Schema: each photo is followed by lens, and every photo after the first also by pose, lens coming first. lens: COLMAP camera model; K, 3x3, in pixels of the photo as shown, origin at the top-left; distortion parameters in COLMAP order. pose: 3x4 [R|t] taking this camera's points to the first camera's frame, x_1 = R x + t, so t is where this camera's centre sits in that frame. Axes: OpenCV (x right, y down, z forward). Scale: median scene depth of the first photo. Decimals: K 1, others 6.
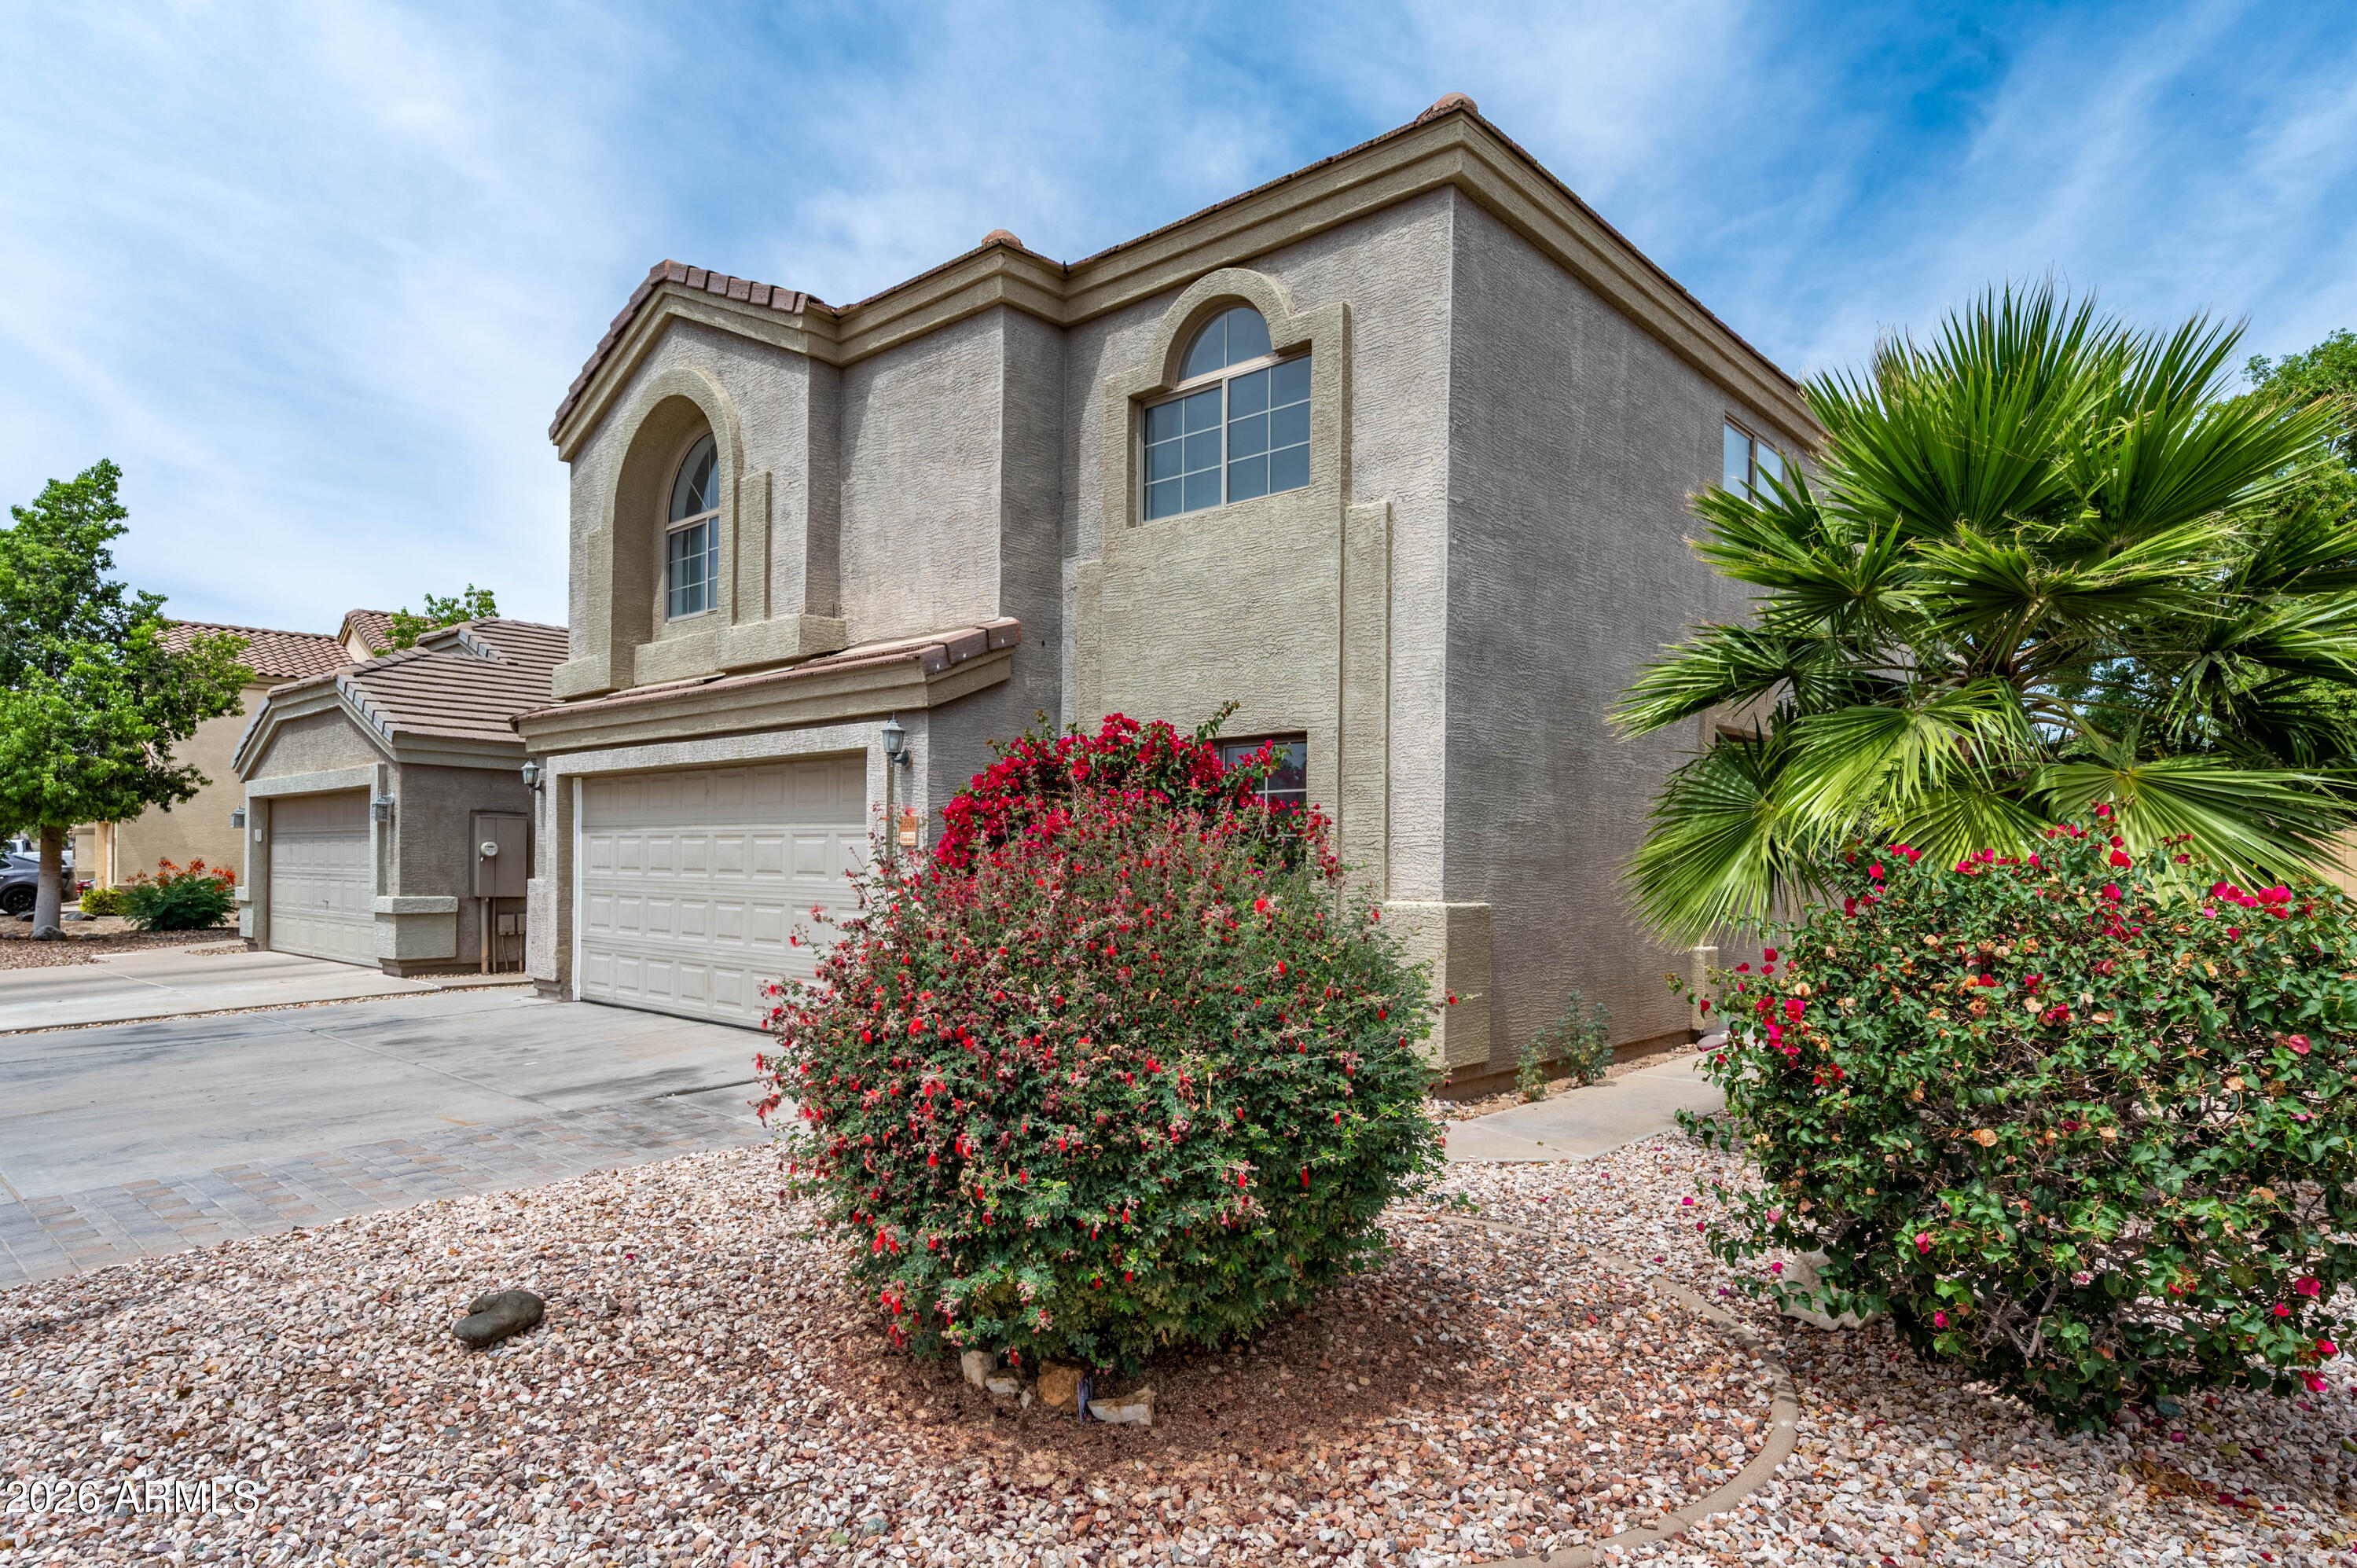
lens RADIAL K [[1347.4, 0, 1154.4], [0, 1347.4, 850.8], [0, 0, 1]] dist [0.001329, 0.001535]
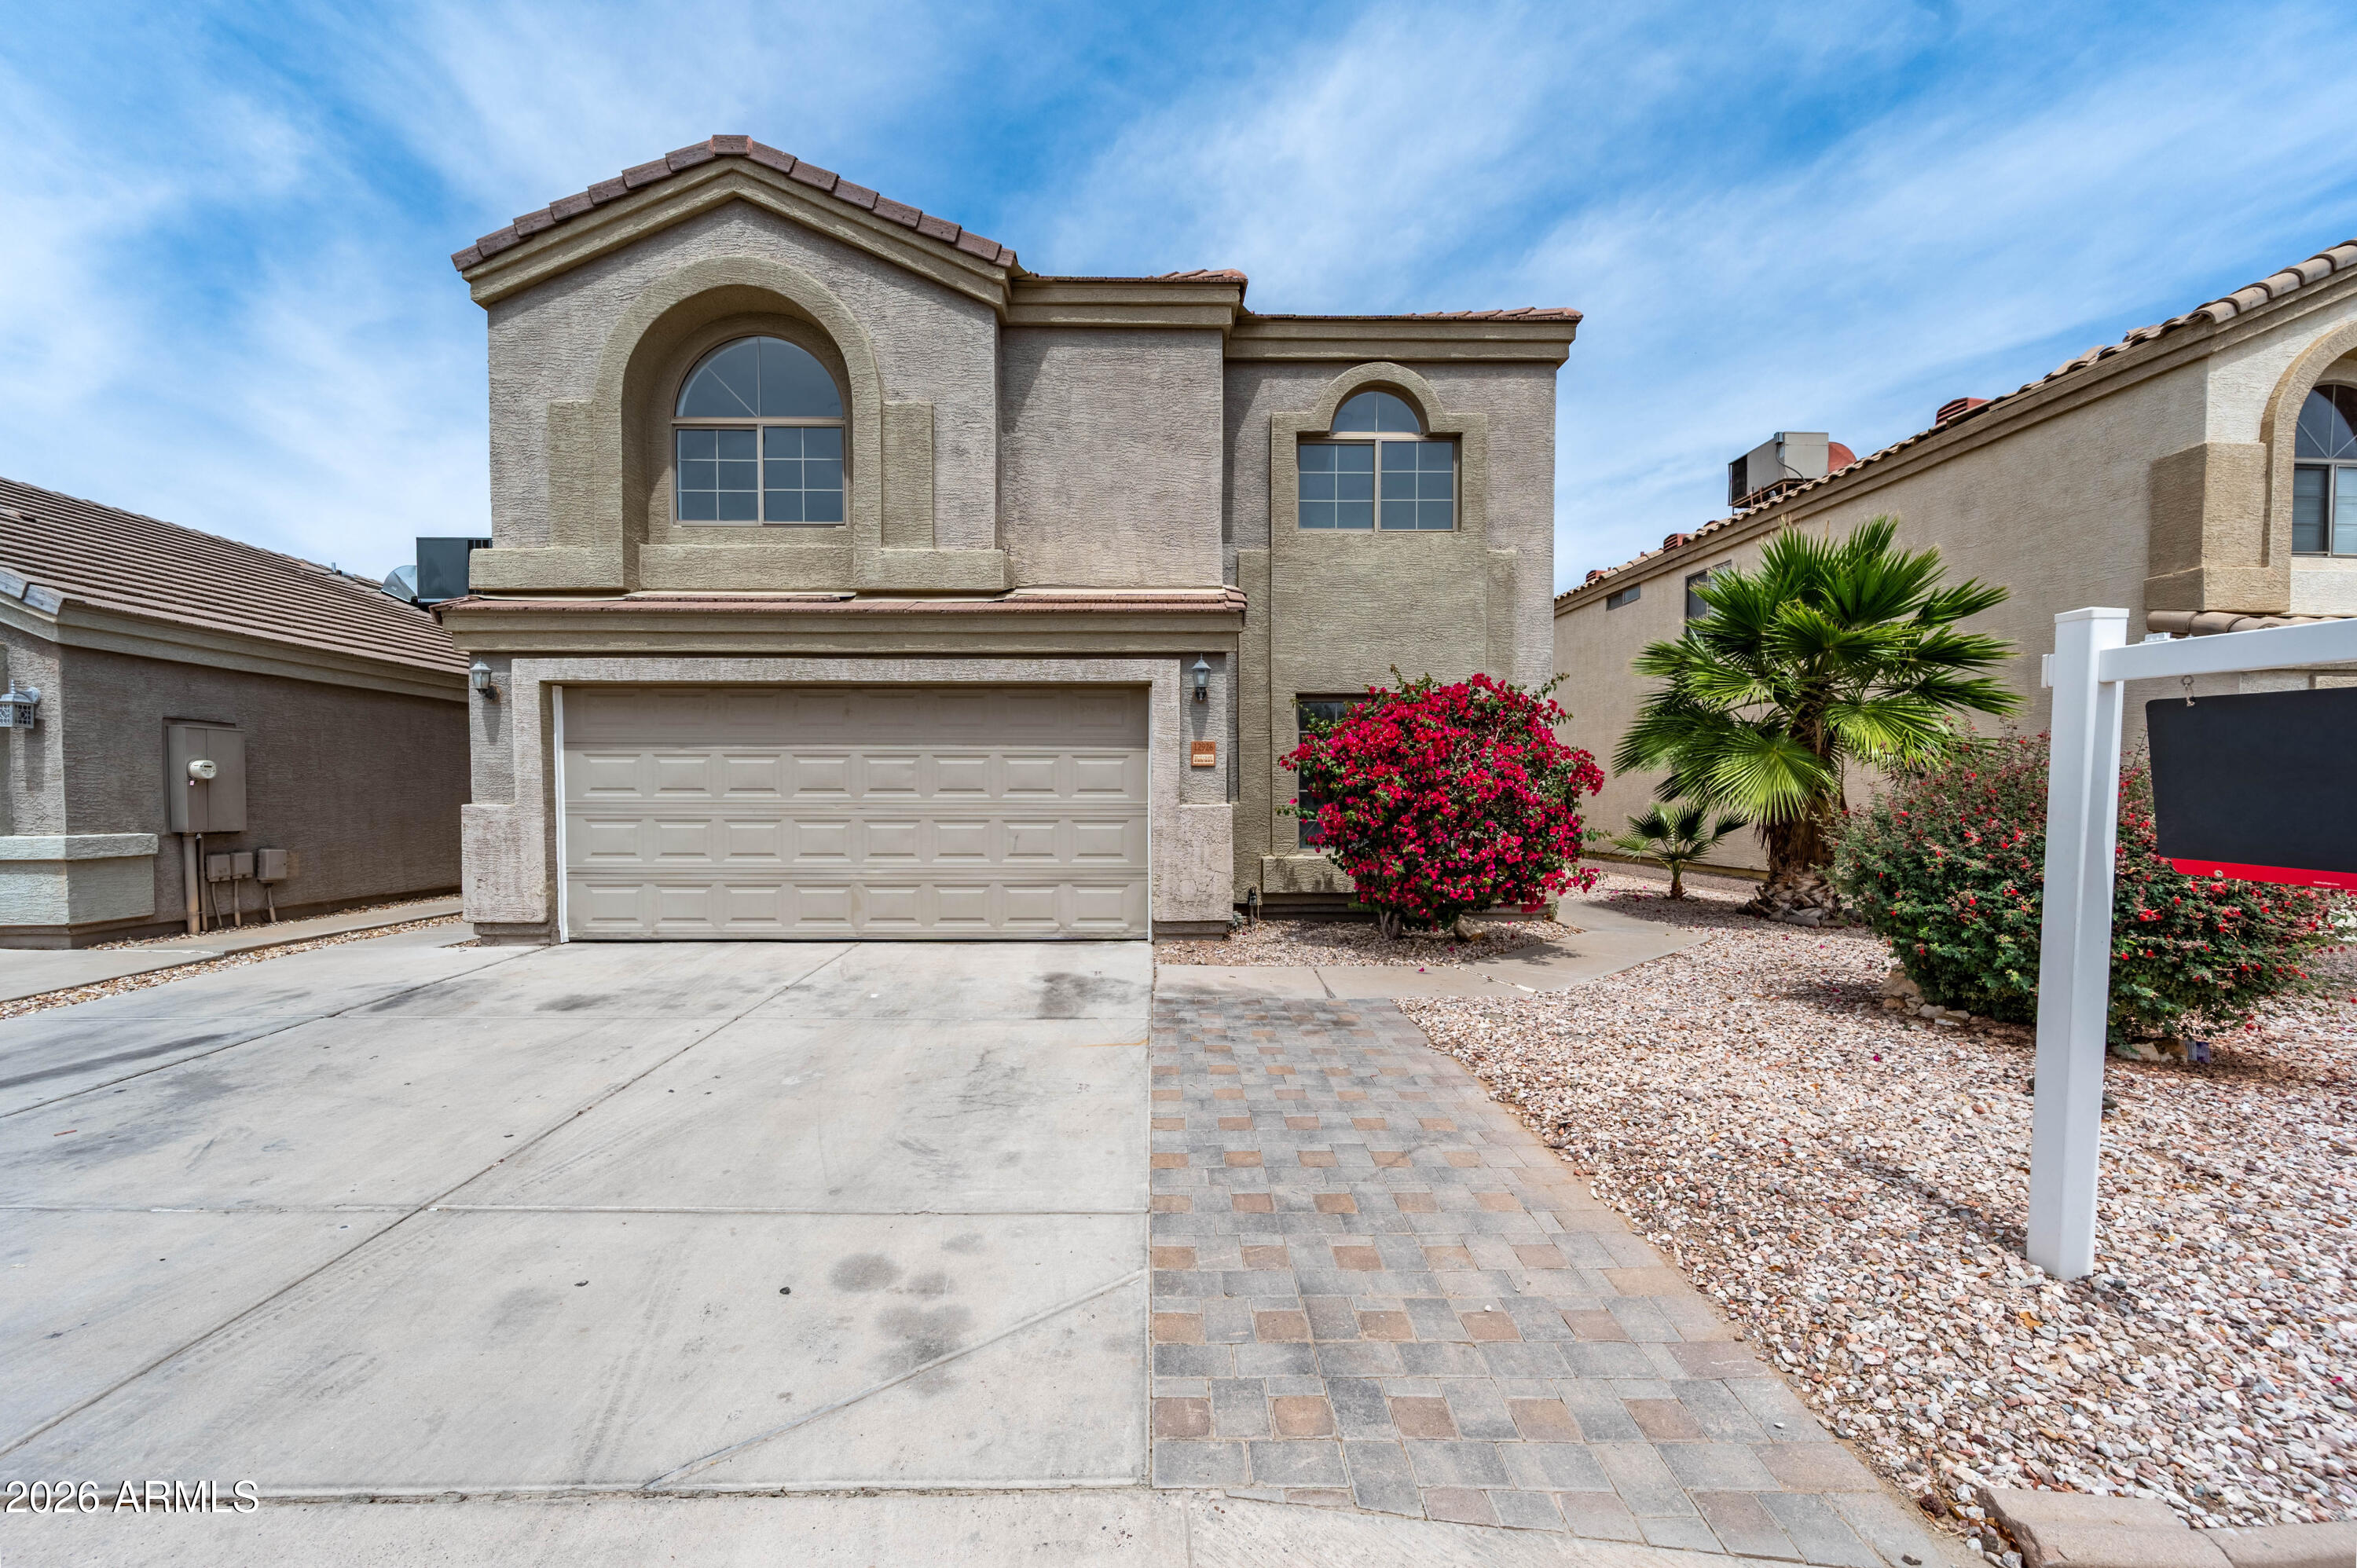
lens RADIAL K [[940.8, 0, 1158.5], [0, 940.8, 821.4], [0, 0, 1]] dist [-0.000460, -0.000134]
pose [[0.730834, -0.026016, 0.682059, -0.676386], [0.001053, 0.999315, 0.036989, 0.012763], [-0.682554, -0.026315, 0.730361, 0.353533]]
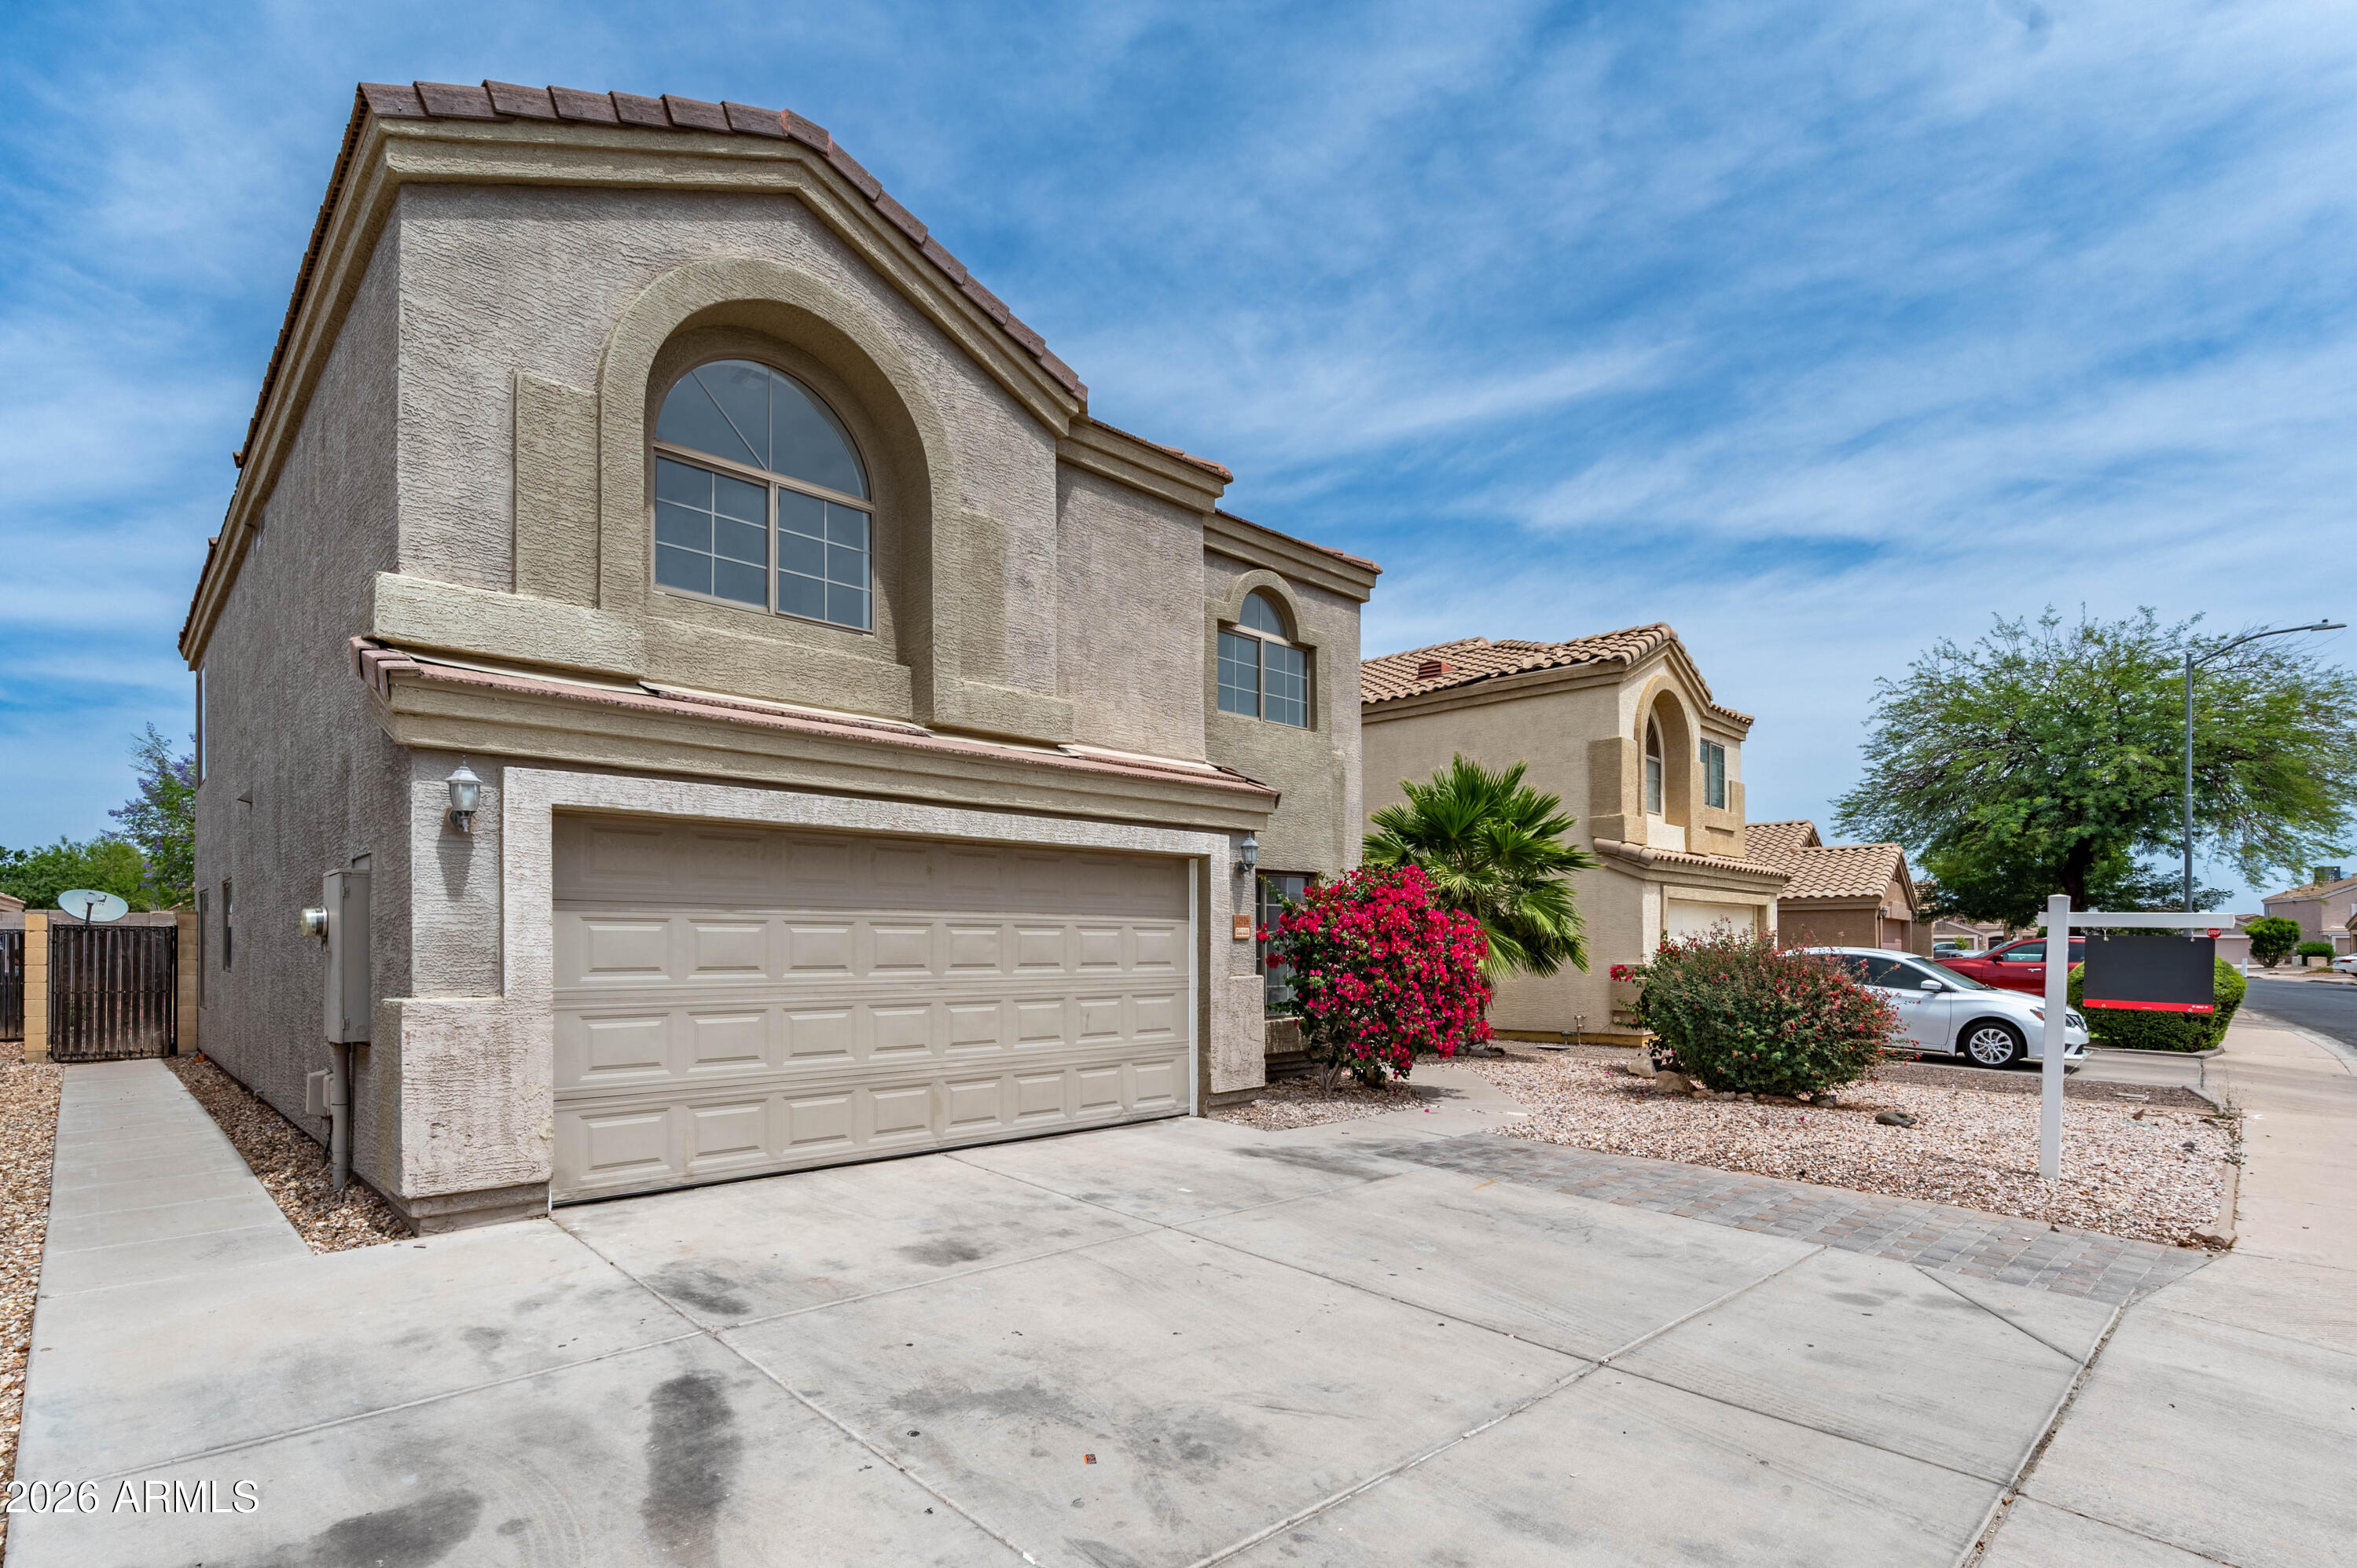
lens RADIAL K [[1139.3, 0, 1155.8], [0, 1139.3, 933.1], [0, 0, 1]] dist [0.000084, -0.000999]
pose [[0.073069, 0.004393, 0.997317, -1.065298], [-0.003551, 0.999985, -0.004145, -0.003591], [-0.997321, -0.003239, 0.073083, 0.860888]]
